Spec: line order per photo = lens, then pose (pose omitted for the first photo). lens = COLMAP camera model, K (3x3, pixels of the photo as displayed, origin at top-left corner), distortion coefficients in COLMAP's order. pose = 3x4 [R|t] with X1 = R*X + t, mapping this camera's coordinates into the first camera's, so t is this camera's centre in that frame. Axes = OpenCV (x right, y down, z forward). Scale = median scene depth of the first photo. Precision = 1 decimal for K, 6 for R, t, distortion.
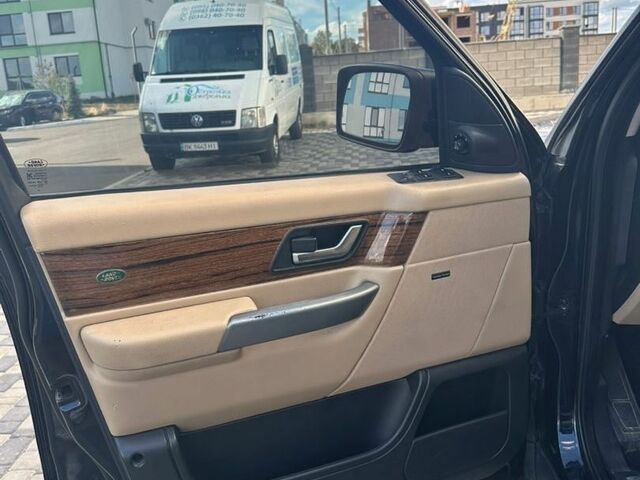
lens RADIAL K [[596.8, 0, 319.6], [0, 596.8, 237.0], [0, 0, 1]] dist [0.165255, -0.342596]
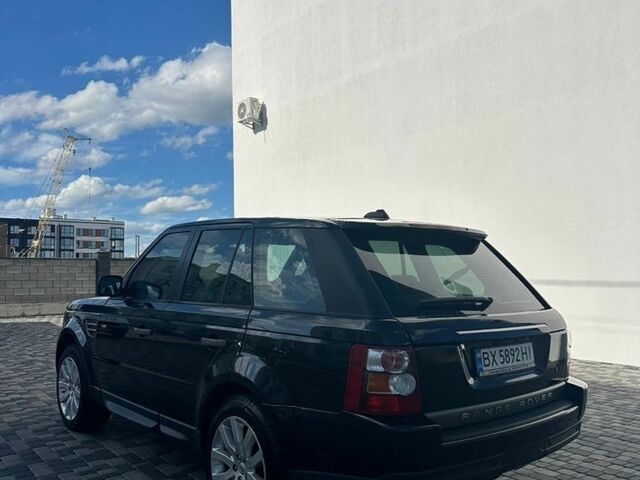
lens RADIAL K [[596.8, 0, 319.6], [0, 596.8, 237.0], [0, 0, 1]] dist [0.165255, -0.342596]
pose [[0.746051, 0.105886, 0.657416, -0.124235], [0.123509, 0.948141, -0.292872, 0.079800], [-0.654334, 0.299694, 0.694284, -0.272342]]
